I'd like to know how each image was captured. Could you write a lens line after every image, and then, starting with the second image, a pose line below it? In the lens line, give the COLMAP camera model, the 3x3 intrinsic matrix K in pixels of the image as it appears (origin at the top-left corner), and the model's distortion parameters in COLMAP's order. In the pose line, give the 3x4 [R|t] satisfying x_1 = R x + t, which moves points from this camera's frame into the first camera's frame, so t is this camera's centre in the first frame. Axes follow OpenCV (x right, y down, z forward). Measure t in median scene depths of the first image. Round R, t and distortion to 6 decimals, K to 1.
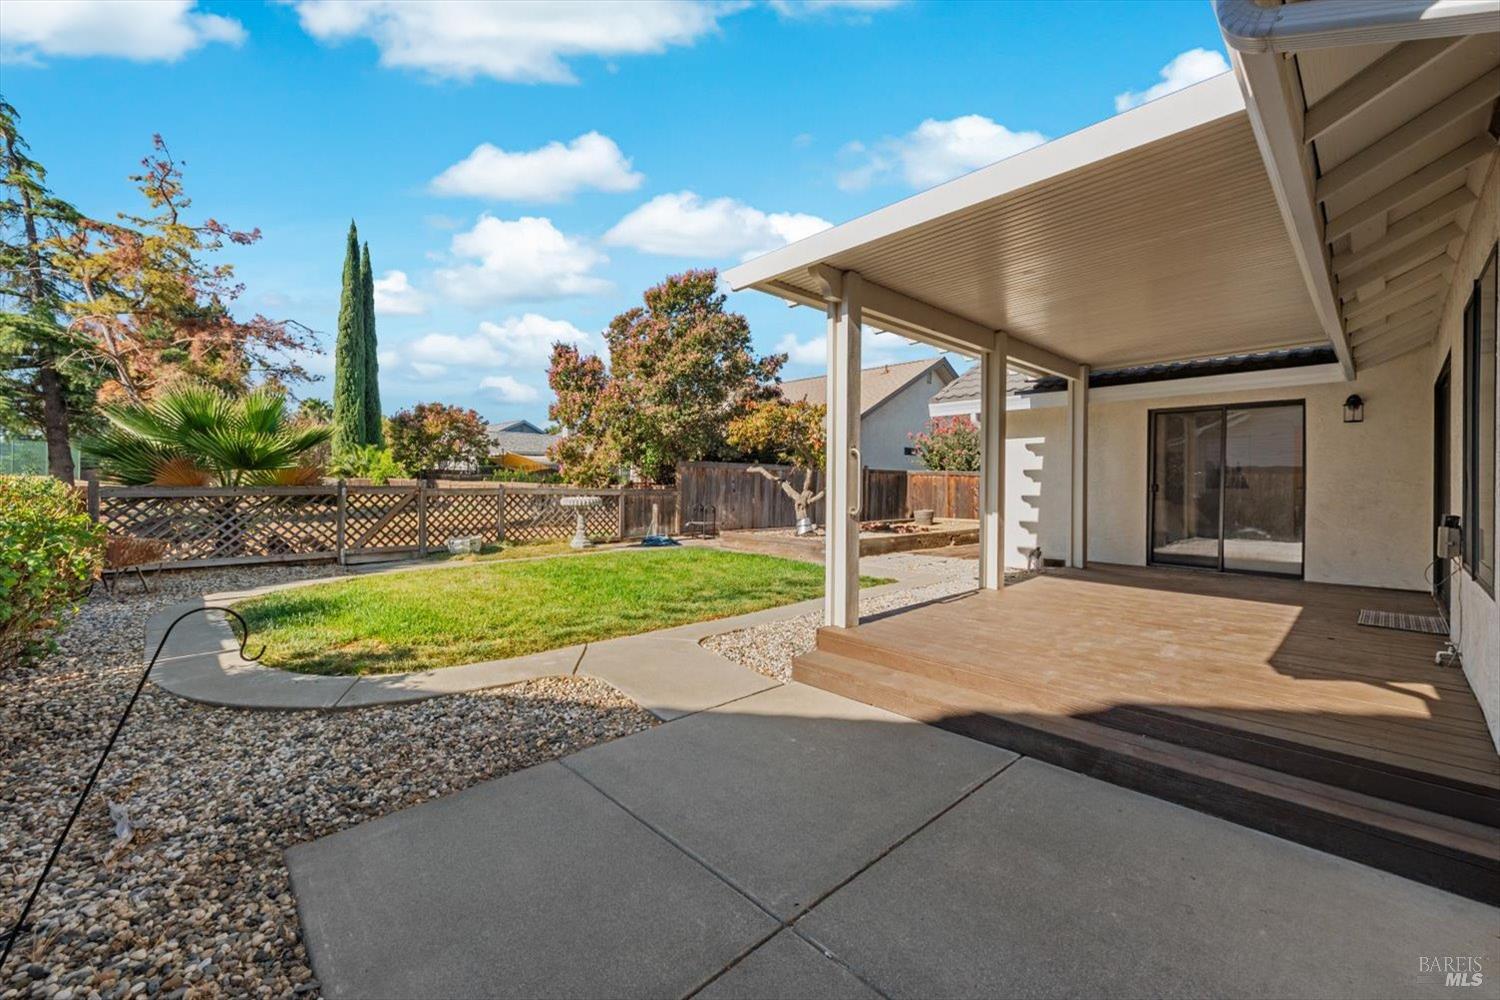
lens RADIAL K [[588.7, 0, 757.6], [0, 588.7, 492.4], [0, 0, 1]] dist [0.009854, -0.001558]
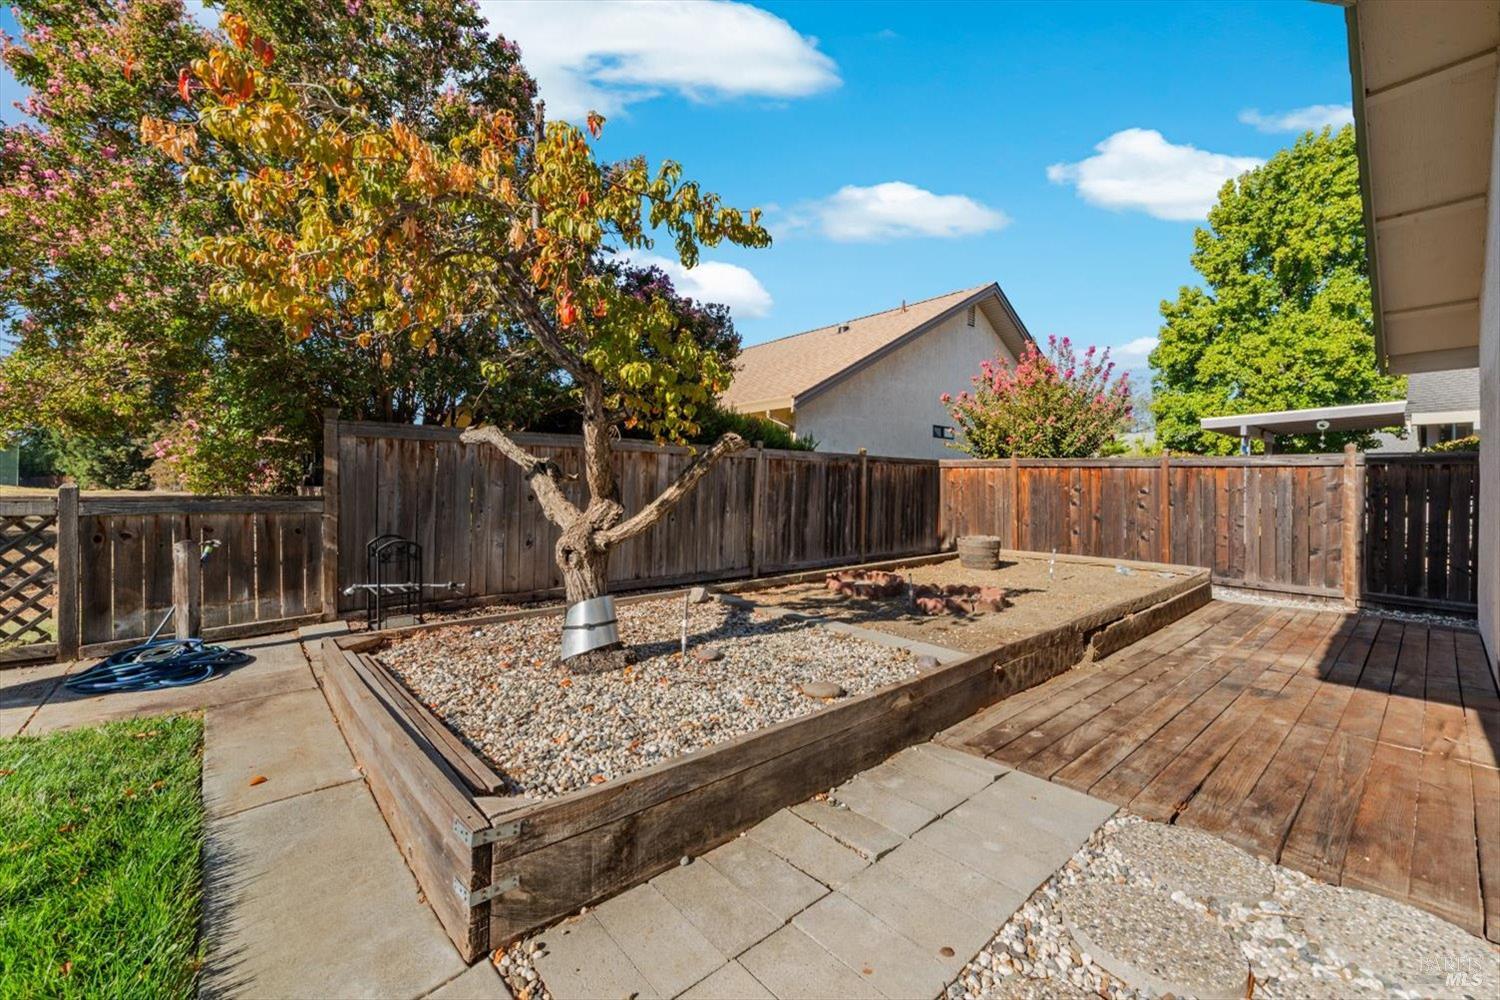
lens RADIAL K [[598.3, 0, 753.6], [0, 598.3, 488.2], [0, 0, 1]] dist [0.010246, -0.001093]
pose [[0.999061, -0.004998, -0.043039, 0.171916], [0.004419, 0.999898, -0.013545, -0.004613], [0.043102, 0.013342, 0.998982, 0.718220]]
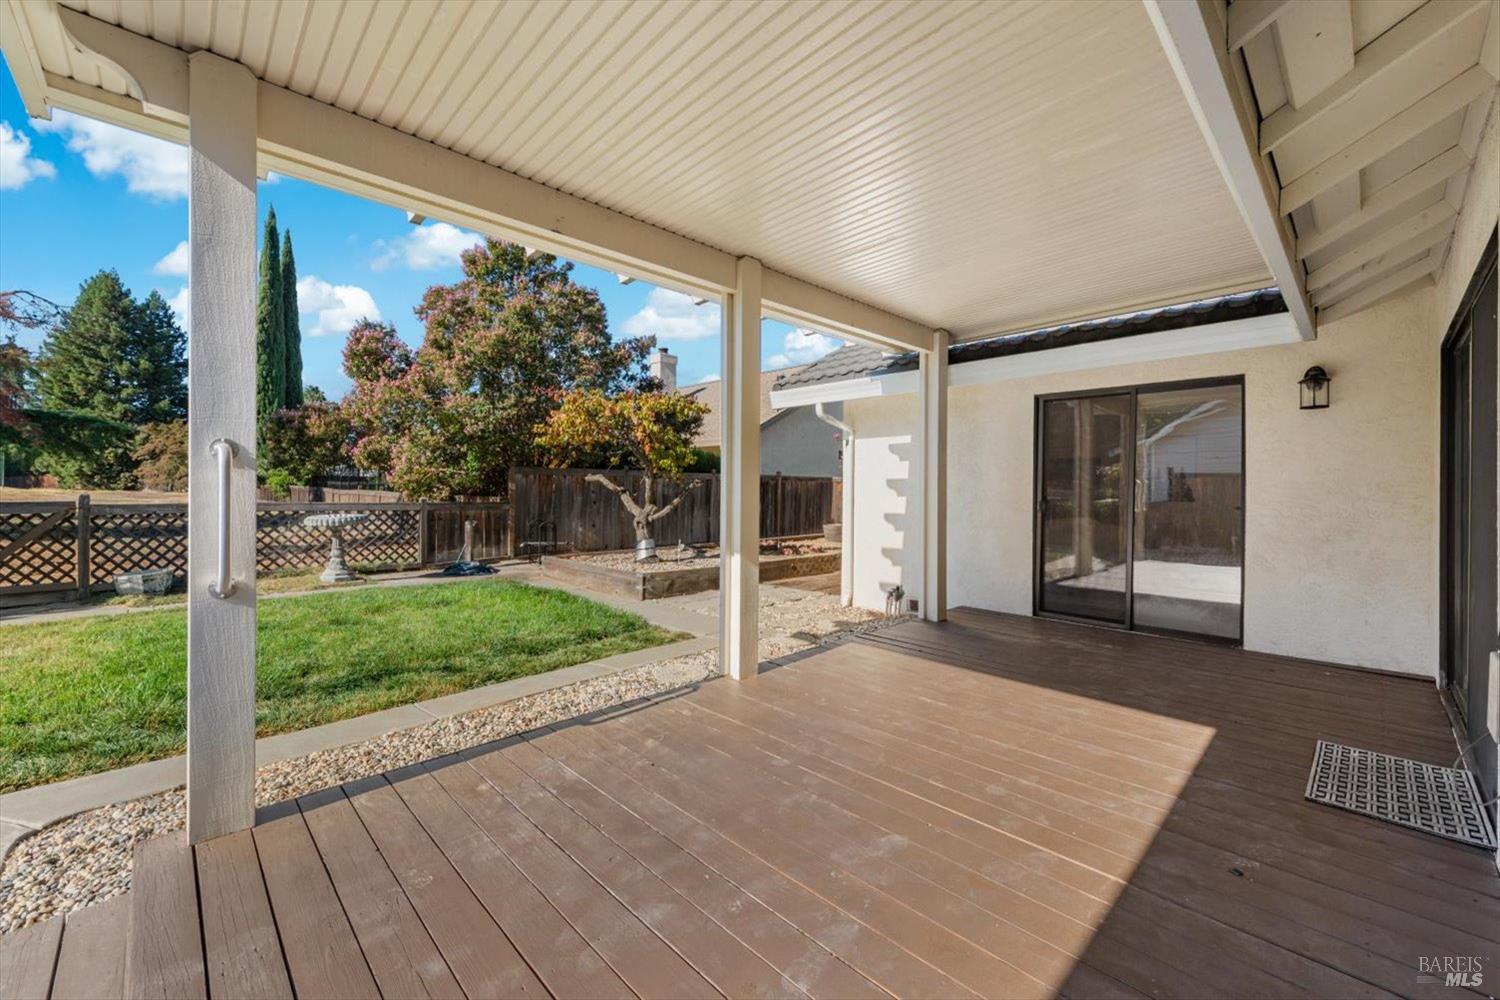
lens RADIAL K [[598.3, 0, 752.9], [0, 598.3, 493.0], [0, 0, 1]] dist [0.010246, -0.001093]
pose [[0.999954, -0.001863, 0.009359, 0.216947], [0.001923, 0.999977, -0.006429, -0.013061], [-0.009347, 0.006447, 0.999936, 0.196527]]
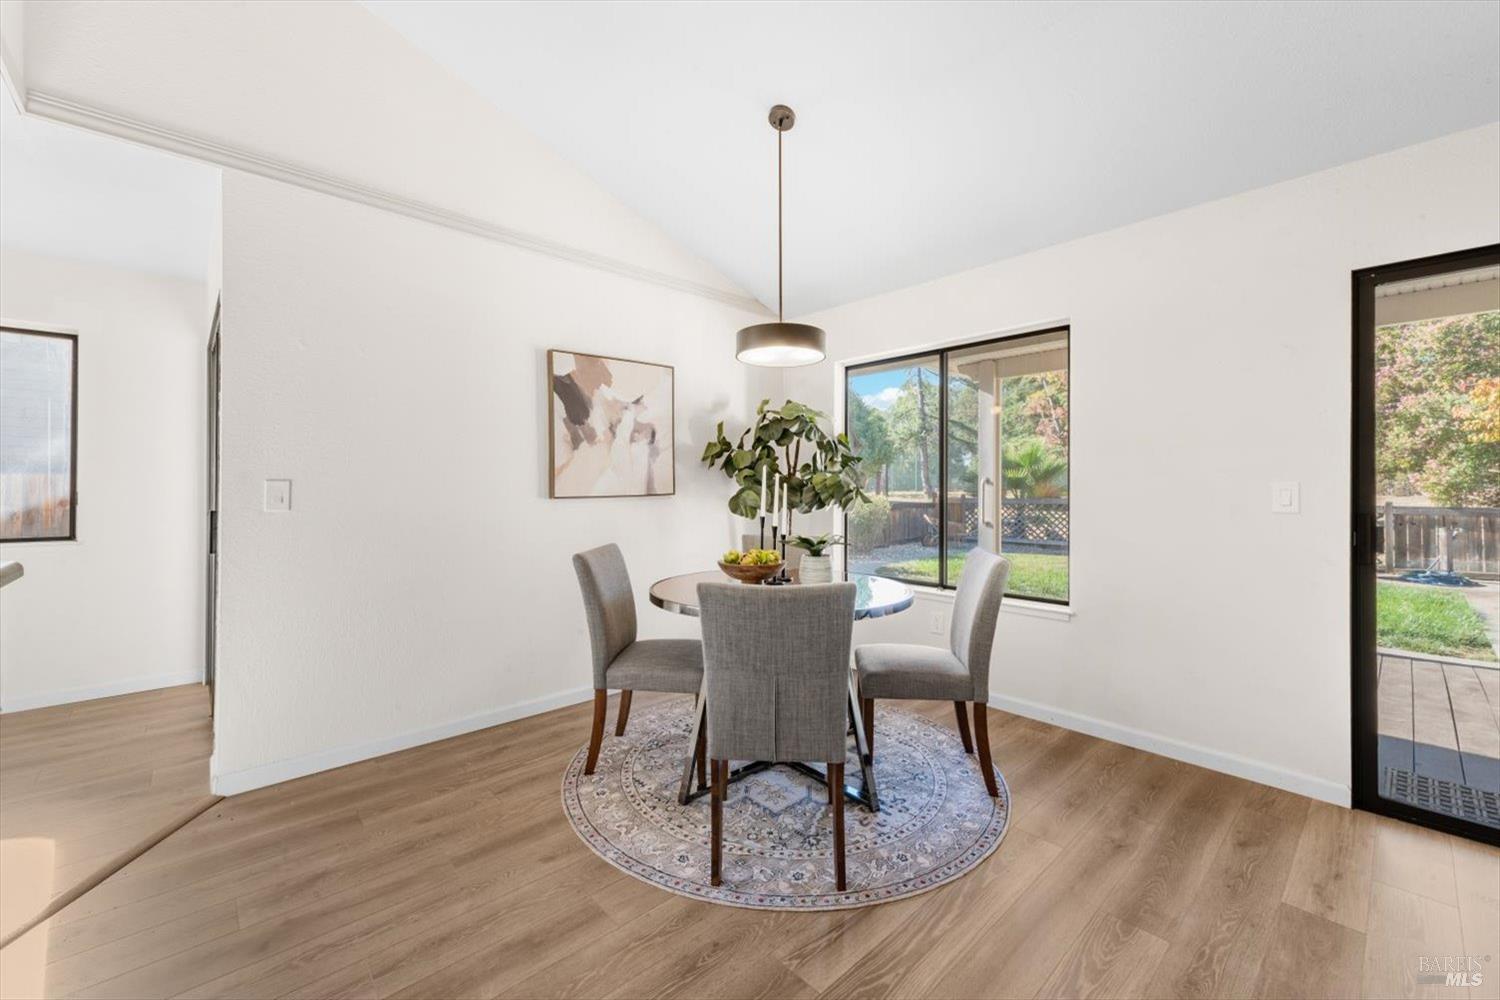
lens RADIAL K [[598.3, 0, 744.5], [0, 598.3, 487.4], [0, 0, 1]] dist [0.010246, -0.001093]
pose [[-0.027171, -0.007216, -0.999605, 0.646497], [-0.013106, 0.999891, -0.006862, -0.014756], [0.999545, 0.012915, -0.027263, 0.155141]]
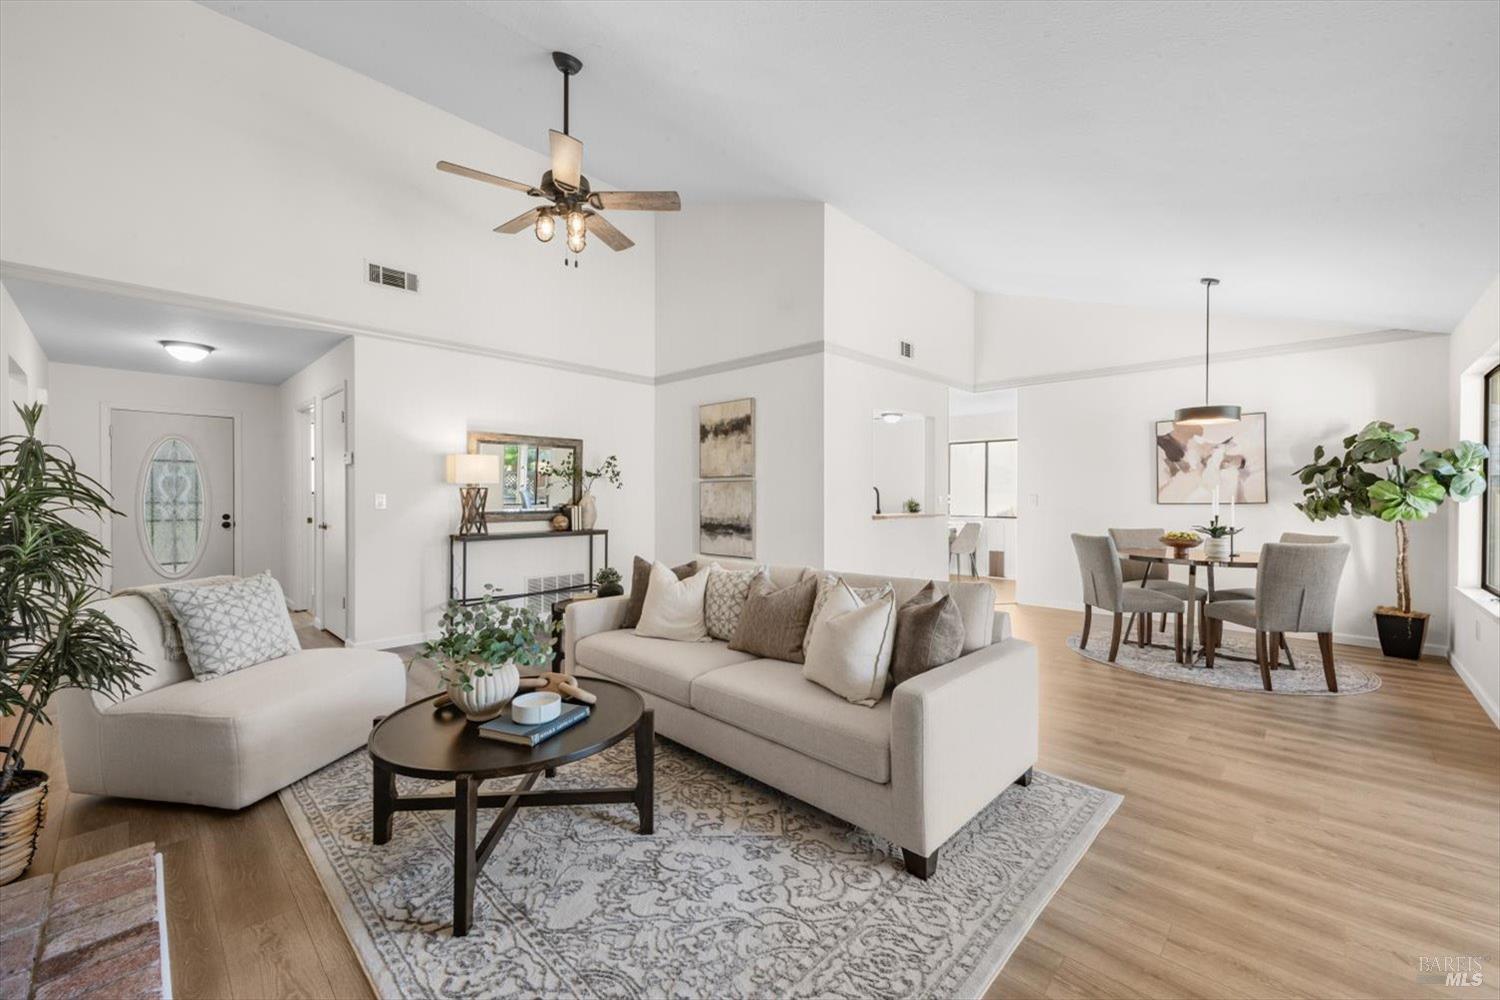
lens RADIAL K [[598.3, 0, 740.2], [0, 598.3, 500.6], [0, 0, 1]] dist [0.010246, -0.001093]
pose [[-0.999481, -0.009649, -0.030720, 0.743131], [-0.010219, 0.999778, 0.018447, -0.019026], [0.030535, 0.018751, -0.999358, 0.574405]]
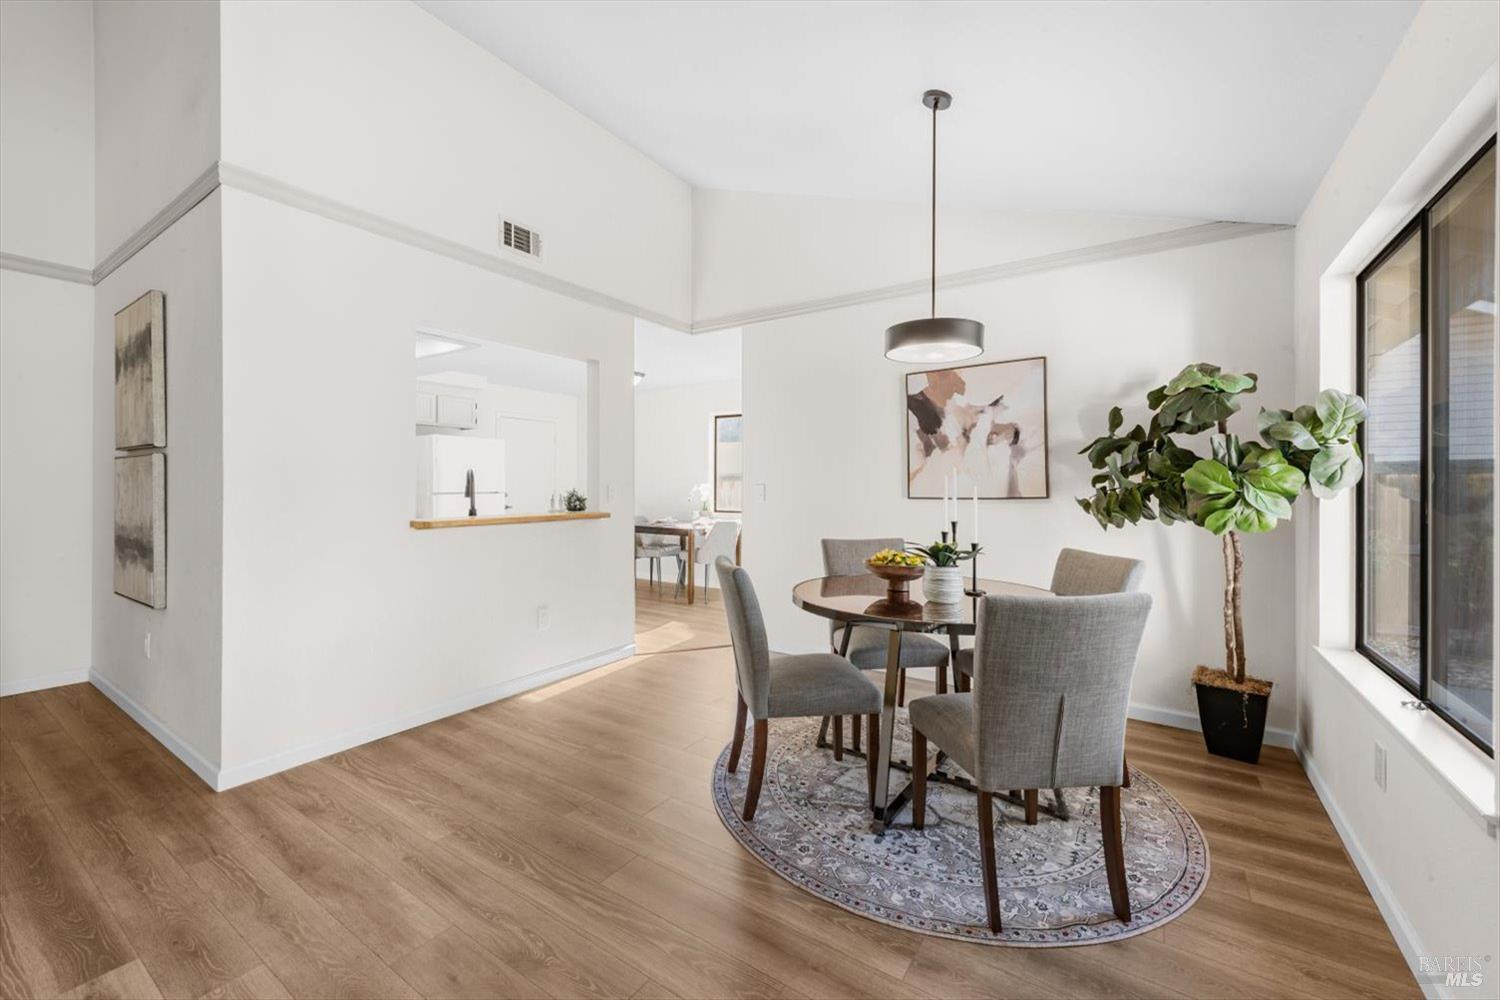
lens RADIAL K [[598.3, 0, 739.1], [0, 598.3, 482.3], [0, 0, 1]] dist [0.010246, -0.001093]
pose [[-0.979737, -0.014564, -0.199758, 0.523436], [-0.015448, 0.999877, 0.002865, -0.018993], [0.199691, 0.005893, -0.979841, 0.374750]]
